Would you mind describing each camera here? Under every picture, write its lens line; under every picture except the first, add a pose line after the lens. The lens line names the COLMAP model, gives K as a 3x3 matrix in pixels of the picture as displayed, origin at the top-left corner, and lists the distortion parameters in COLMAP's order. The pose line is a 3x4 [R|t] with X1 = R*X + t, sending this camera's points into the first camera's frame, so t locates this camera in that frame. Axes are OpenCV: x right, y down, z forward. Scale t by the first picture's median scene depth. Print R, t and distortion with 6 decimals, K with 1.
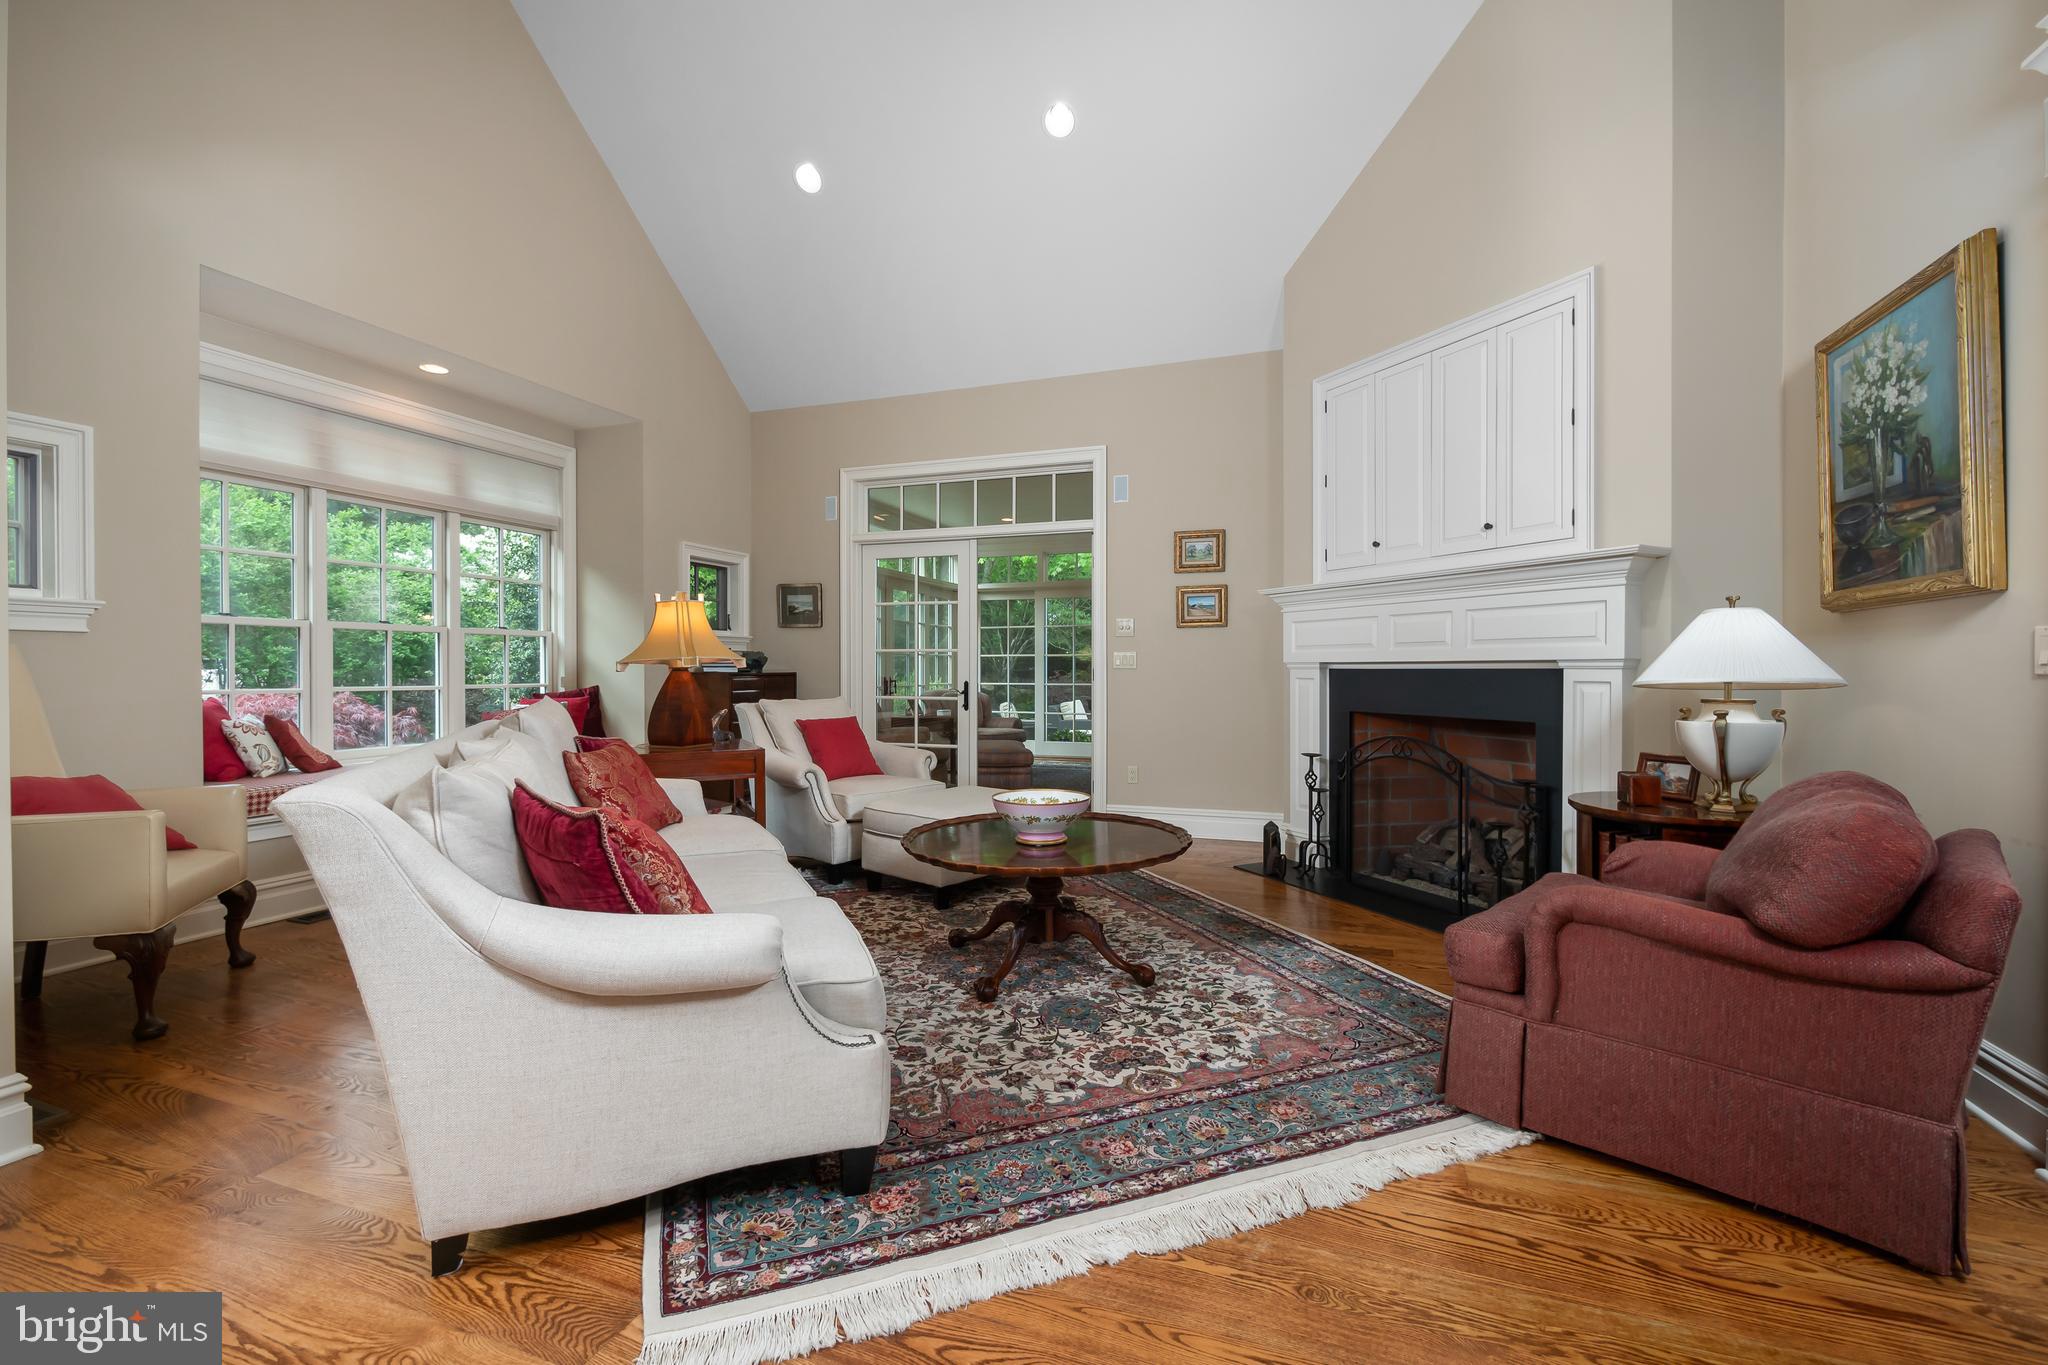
lens RADIAL K [[871.3, 0, 1022.1], [0, 871.3, 668.4], [0, 0, 1]] dist [-0.000115, -0.000148]
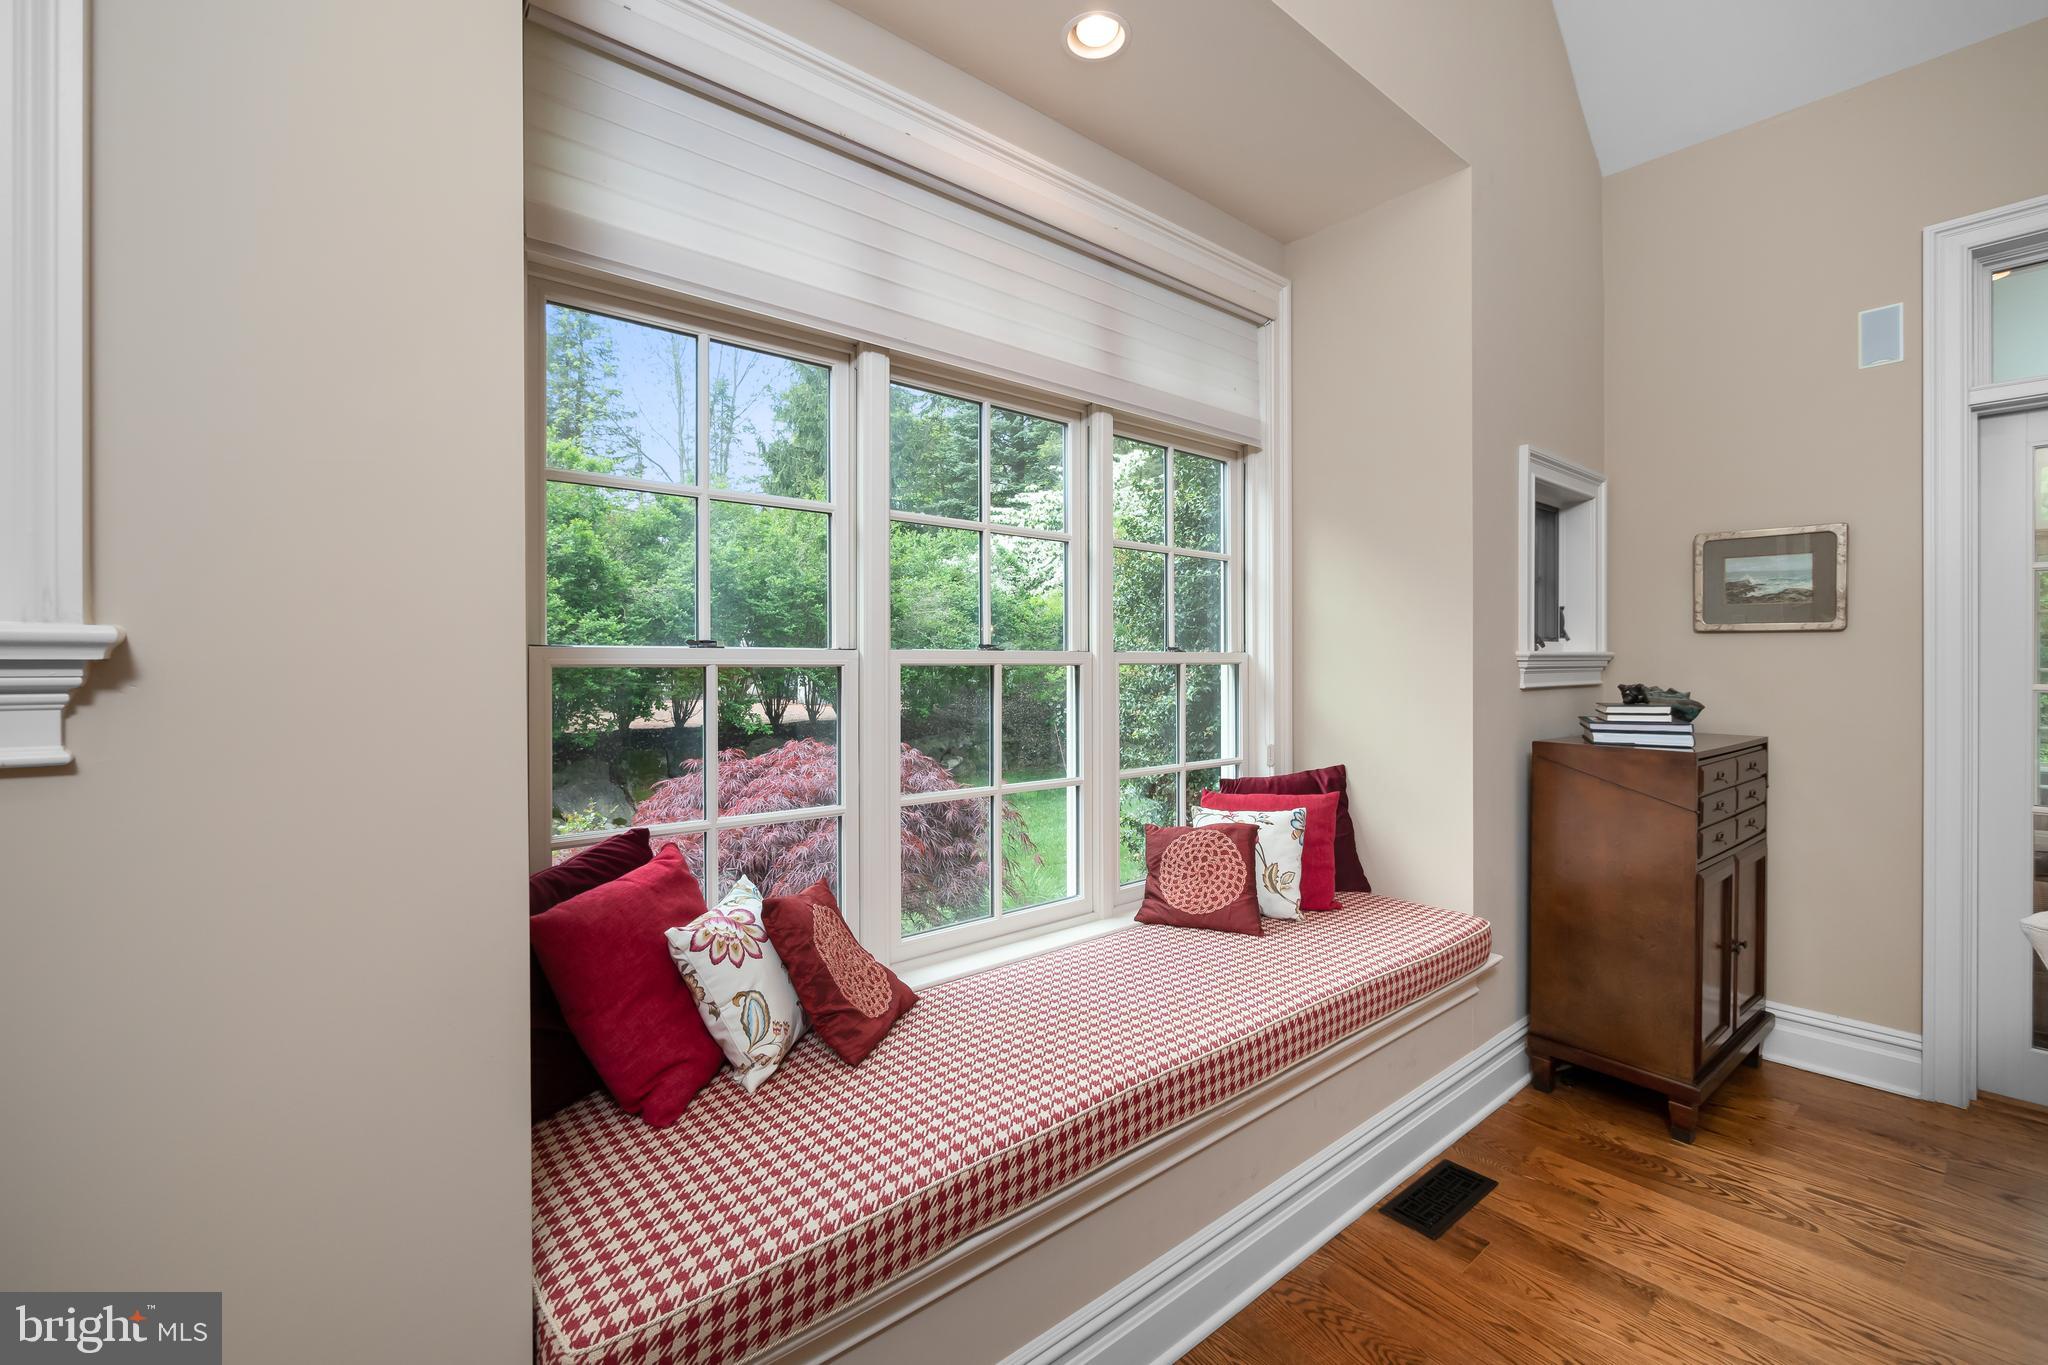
lens RADIAL K [[871.3, 0, 1022.1], [0, 871.3, 668.4], [0, 0, 1]] dist [-0.000115, -0.000148]
pose [[0.867055, 0.001526, -0.498211, -0.881791], [0.000745, 0.999990, 0.004360, -0.077226], [0.498213, -0.004152, 0.867045, 1.102769]]
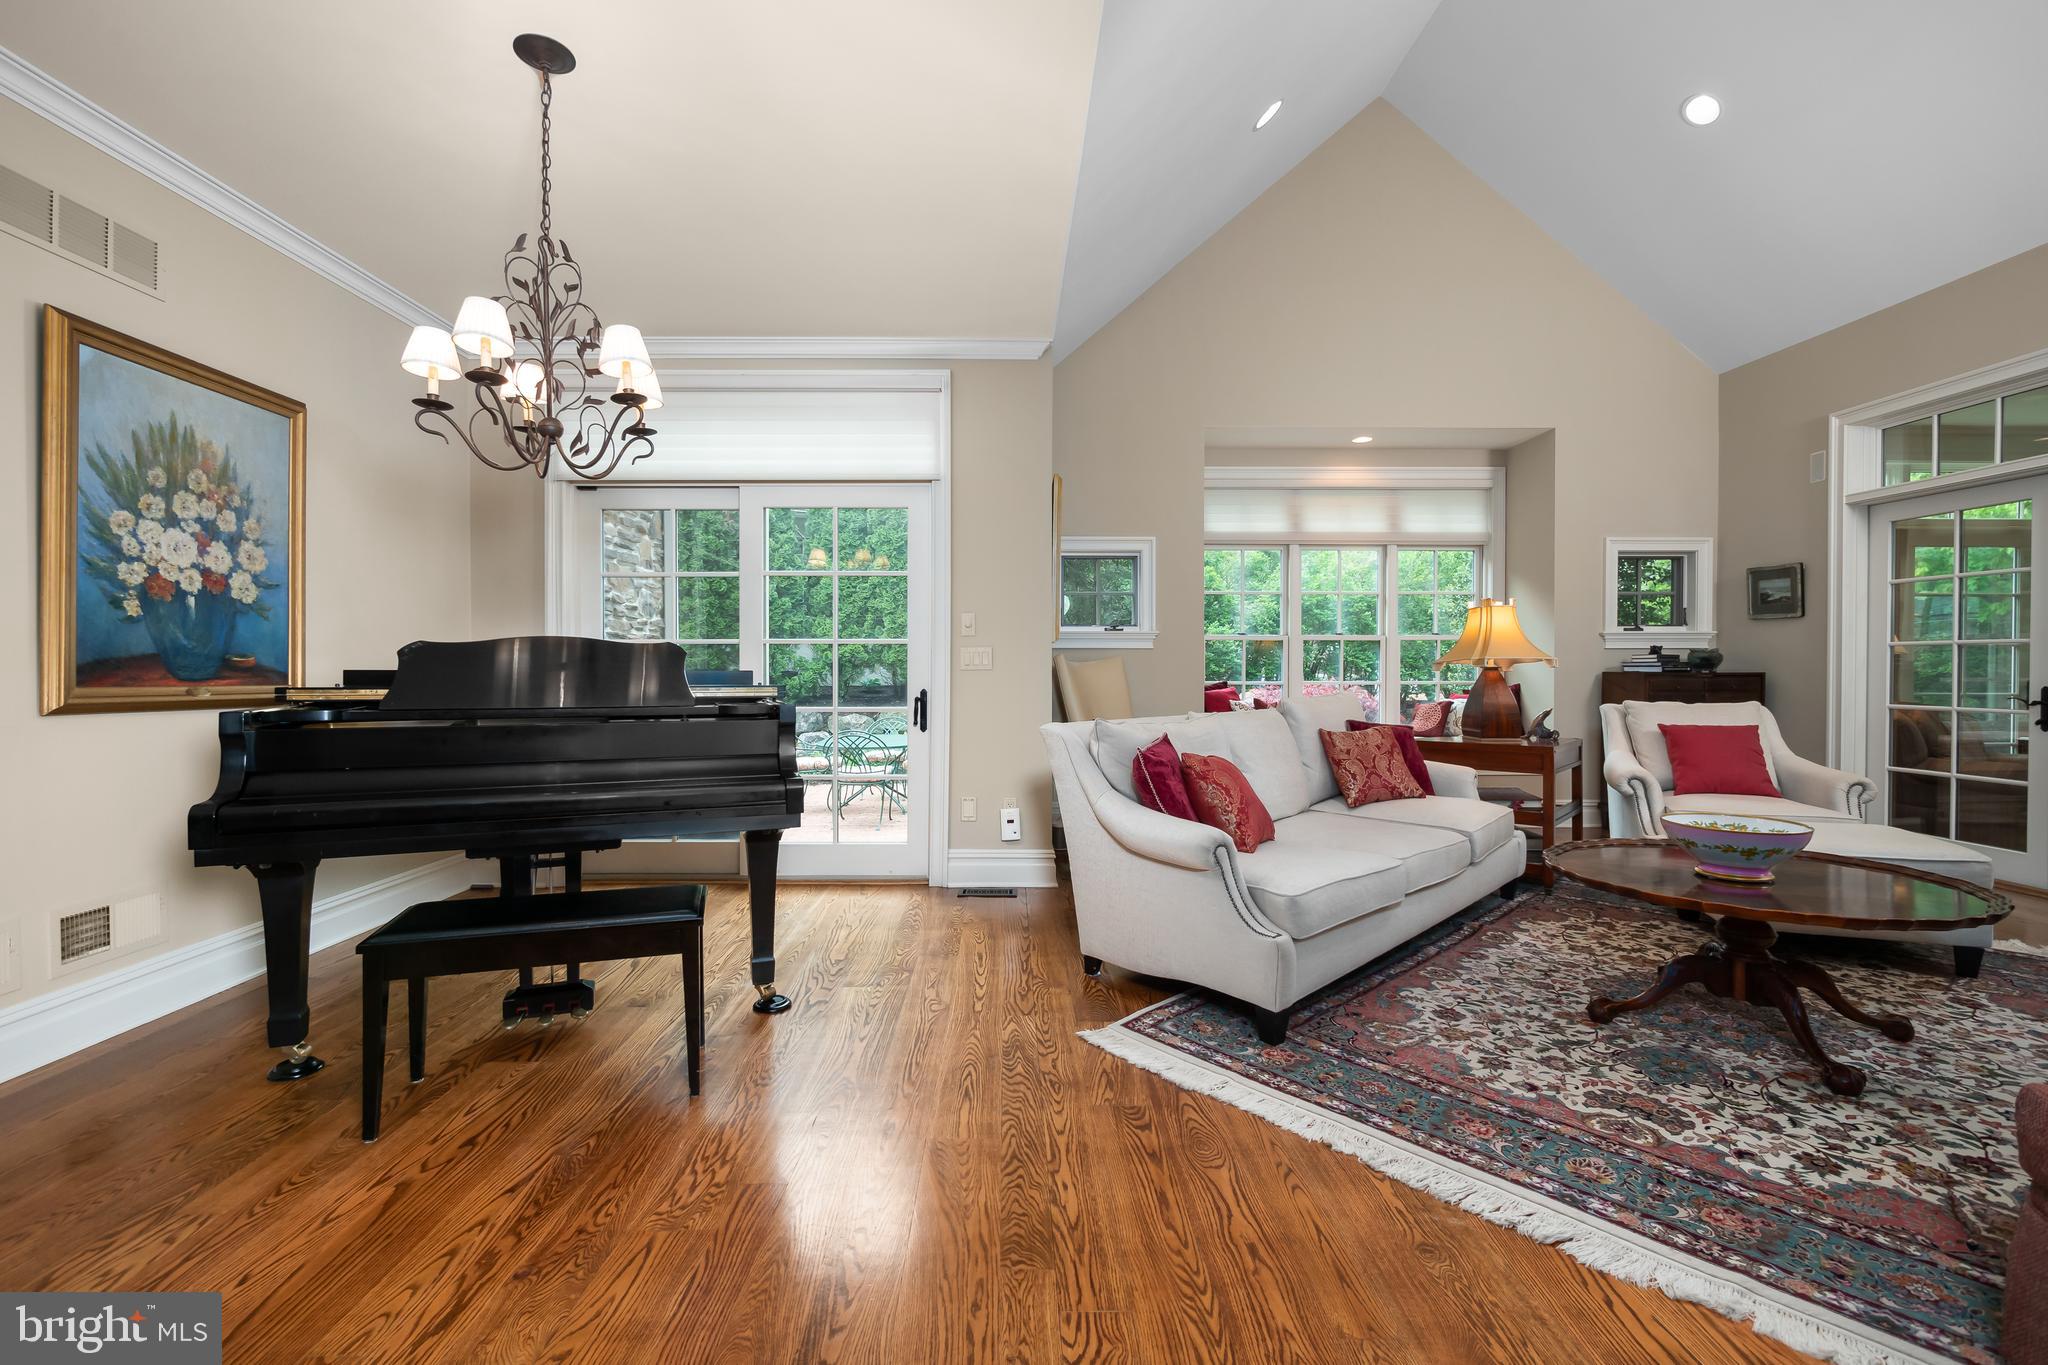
lens RADIAL K [[871.3, 0, 1022.1], [0, 871.3, 668.4], [0, 0, 1]] dist [-0.000115, -0.000148]
pose [[0.360730, 0.001615, -0.932669, 0.638183], [-0.000151, 0.999999, 0.001673, -0.001689], [0.932670, -0.000463, 0.360730, 0.081459]]
